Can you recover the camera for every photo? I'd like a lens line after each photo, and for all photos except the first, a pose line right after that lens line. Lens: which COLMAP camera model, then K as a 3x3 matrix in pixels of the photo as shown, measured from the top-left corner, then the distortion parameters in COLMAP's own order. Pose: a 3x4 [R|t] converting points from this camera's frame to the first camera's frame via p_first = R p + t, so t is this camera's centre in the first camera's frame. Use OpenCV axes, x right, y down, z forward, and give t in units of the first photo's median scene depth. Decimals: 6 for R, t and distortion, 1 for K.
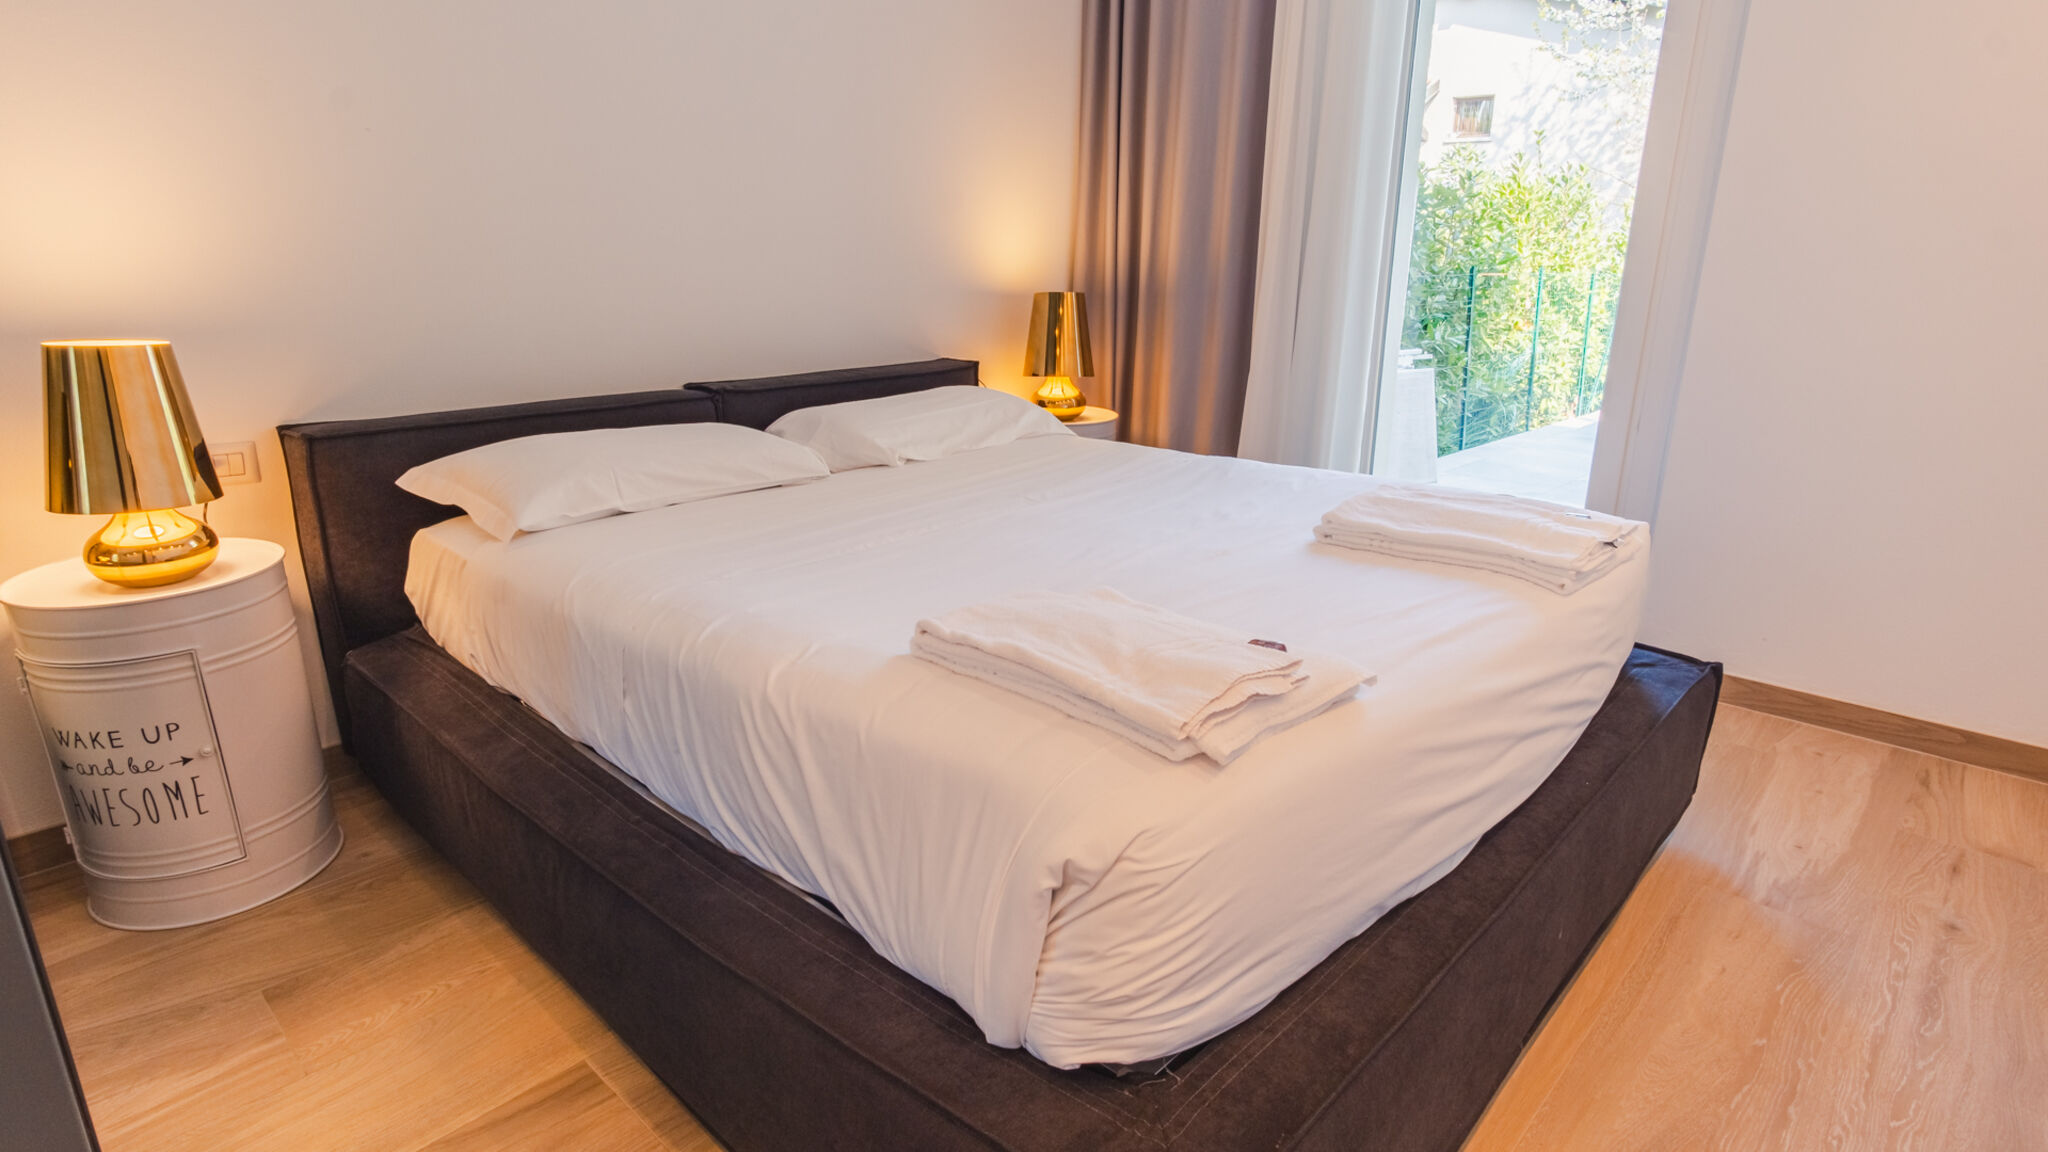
lens RADIAL K [[1085.7, 0, 1021.3], [0, 1085.7, 578.0], [0, 0, 1]] dist [0.003441, 0.000539]
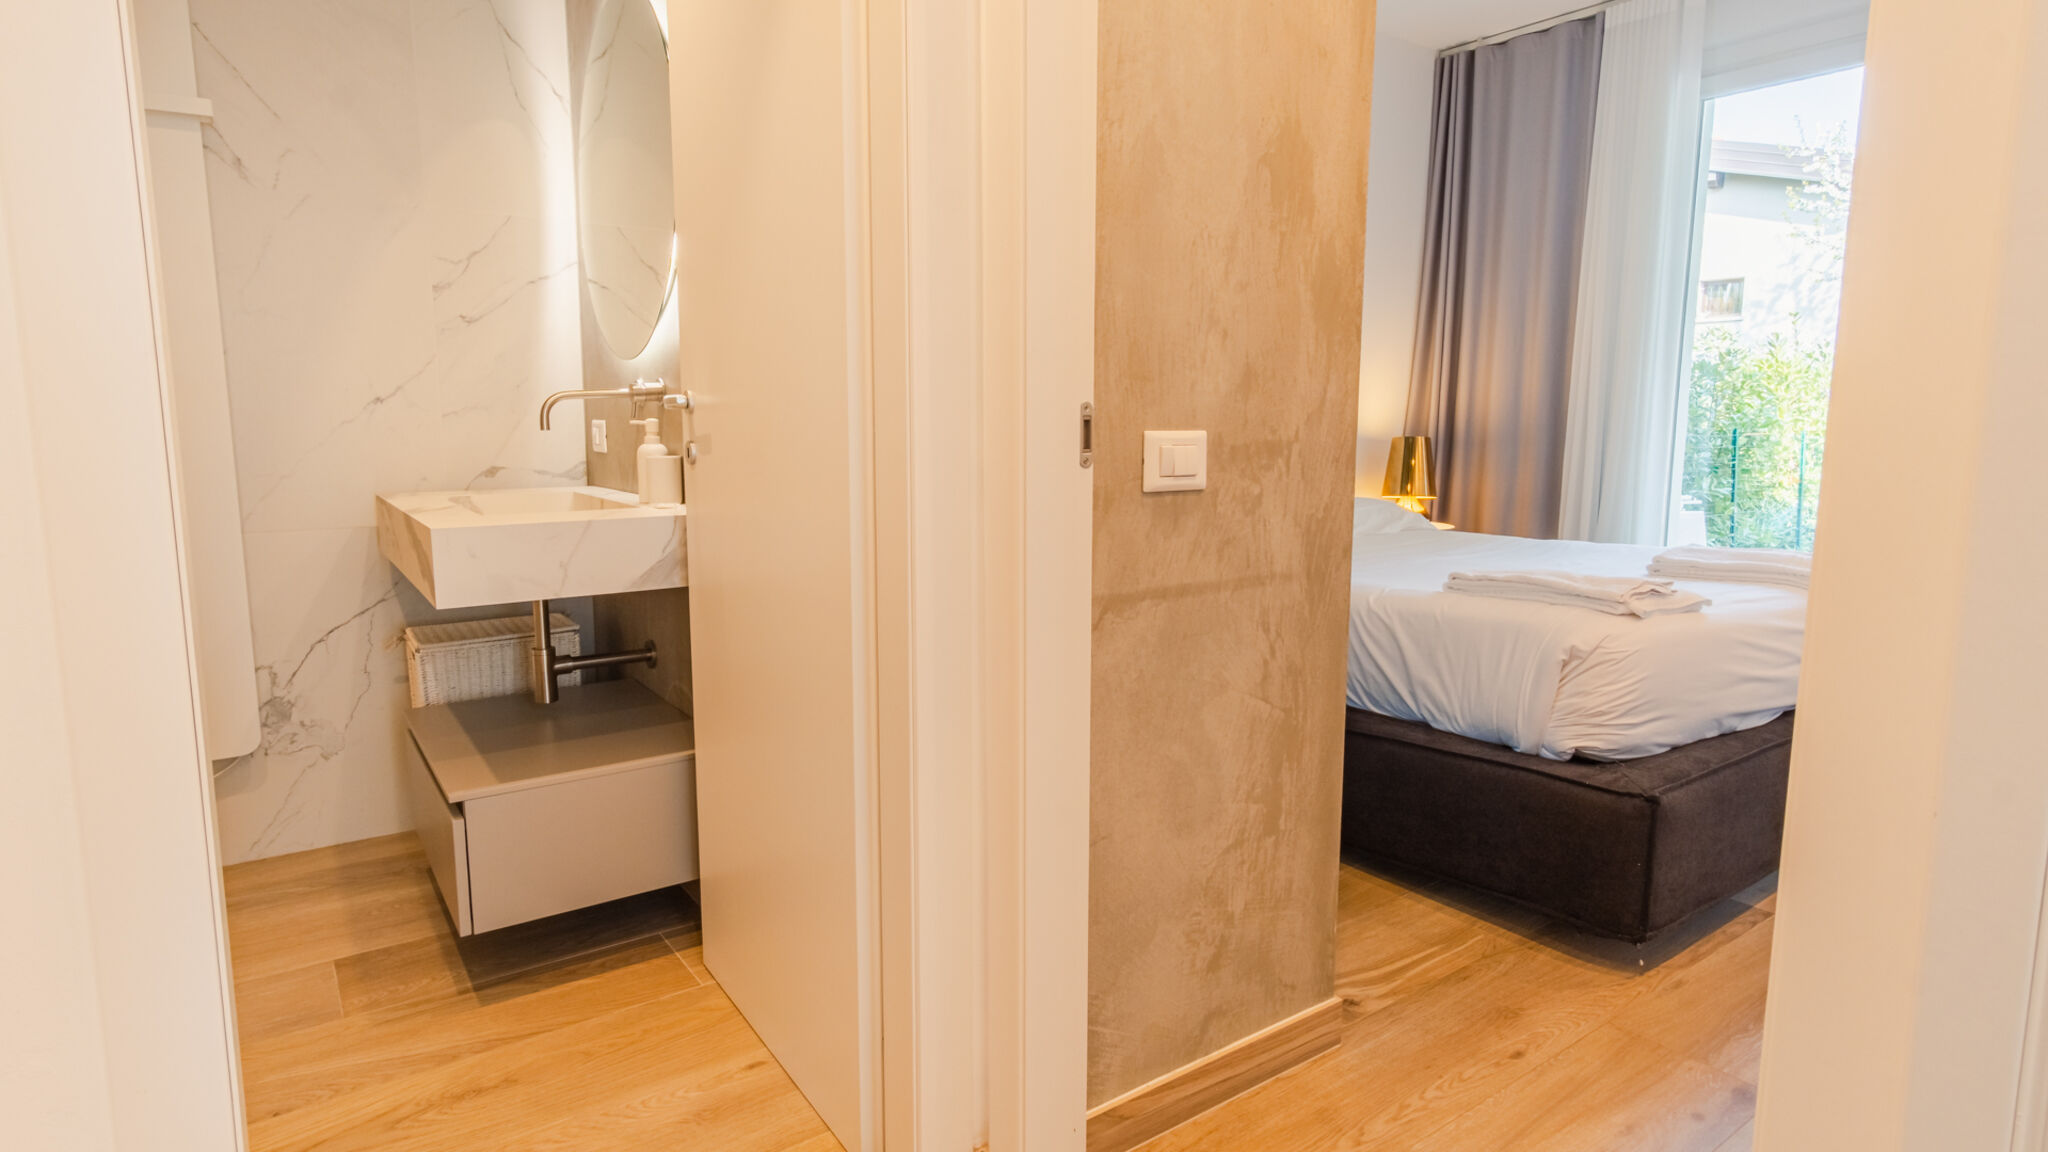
lens RADIAL K [[1085.7, 0, 1026.3], [0, 1085.7, 574.8], [0, 0, 1]] dist [0.003441, 0.000539]
pose [[0.982391, 0.023912, -0.185302, -0.094213], [-0.053132, 0.986583, -0.154372, 0.075368], [0.179124, 0.161499, 0.970481, -0.201978]]
